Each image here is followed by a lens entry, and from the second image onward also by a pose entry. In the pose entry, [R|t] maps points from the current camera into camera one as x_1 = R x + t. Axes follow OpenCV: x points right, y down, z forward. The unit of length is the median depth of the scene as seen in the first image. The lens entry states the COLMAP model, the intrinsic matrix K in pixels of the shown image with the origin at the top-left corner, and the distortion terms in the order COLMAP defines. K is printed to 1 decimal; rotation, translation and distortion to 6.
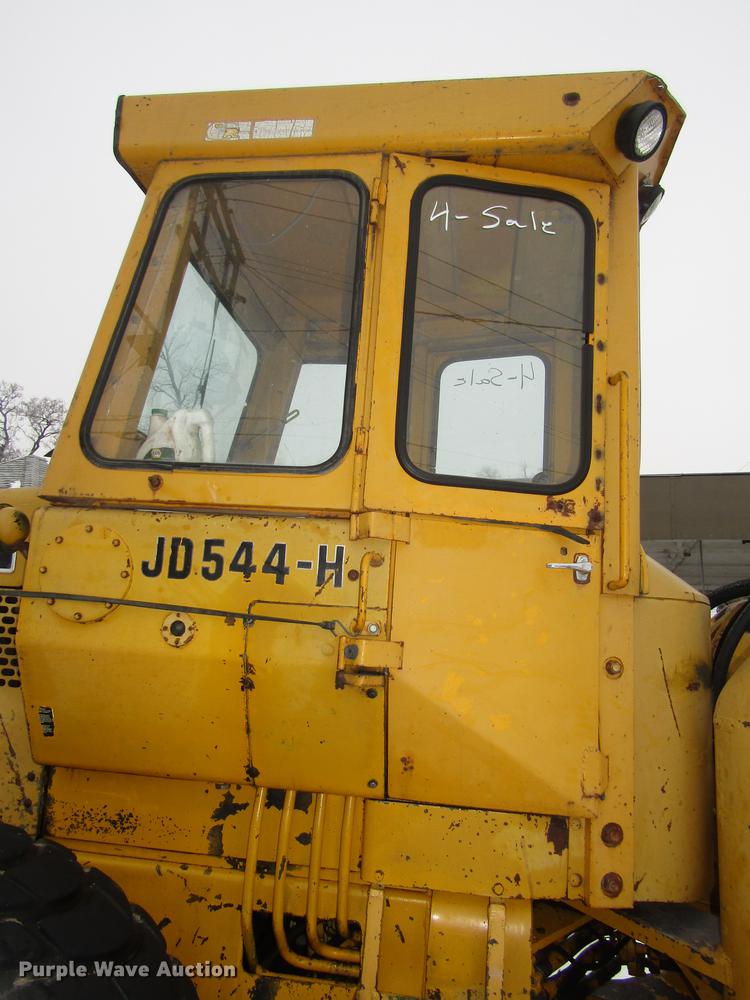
lens RADIAL K [[710.4, 0, 374.0], [0, 710.4, 501.6], [0, 0, 1]] dist [-0.007633, 0.000578]
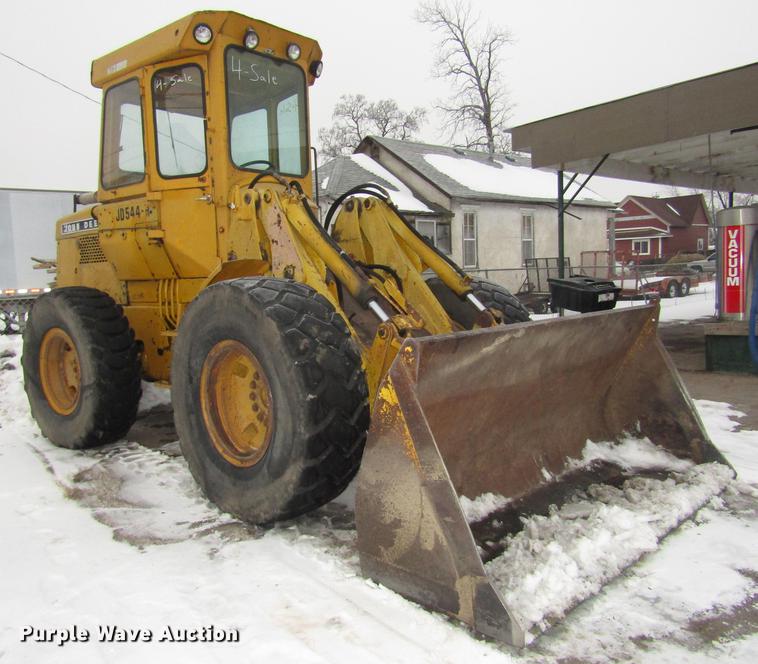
lens RADIAL K [[650.7, 0, 363.2], [0, 650.7, 334.4], [0, 0, 1]] dist [0.007931, -0.027241]
pose [[0.840495, -0.041511, -0.540227, 2.303706], [0.178340, 0.962697, 0.203491, 0.199584], [0.511628, -0.267377, 0.816545, -1.083169]]
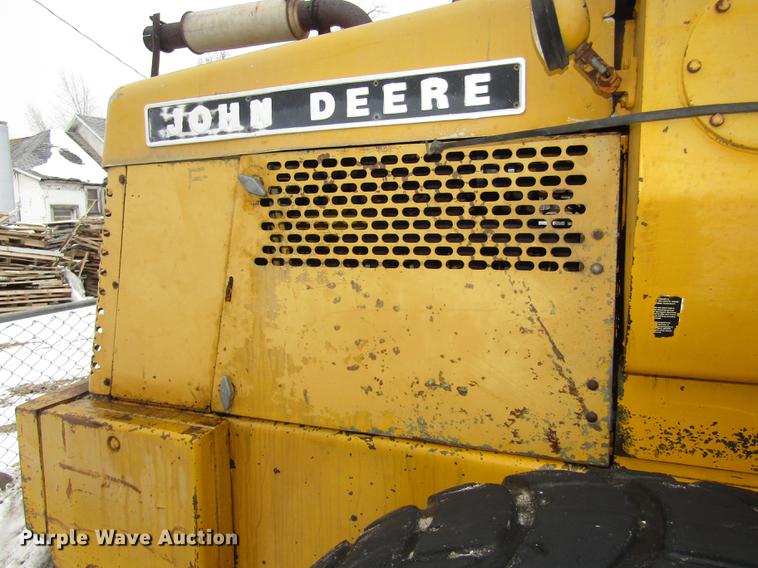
lens RADIAL K [[538.5, 0, 382.0], [0, 538.5, 287.4], [0, 0, 1]] dist [-0.007633, 0.000578]
pose [[0.972351, -0.045518, -0.229045, -0.611968], [0.109866, 0.954658, 0.276689, 0.118019], [0.206065, -0.294204, 0.933264, 0.492597]]
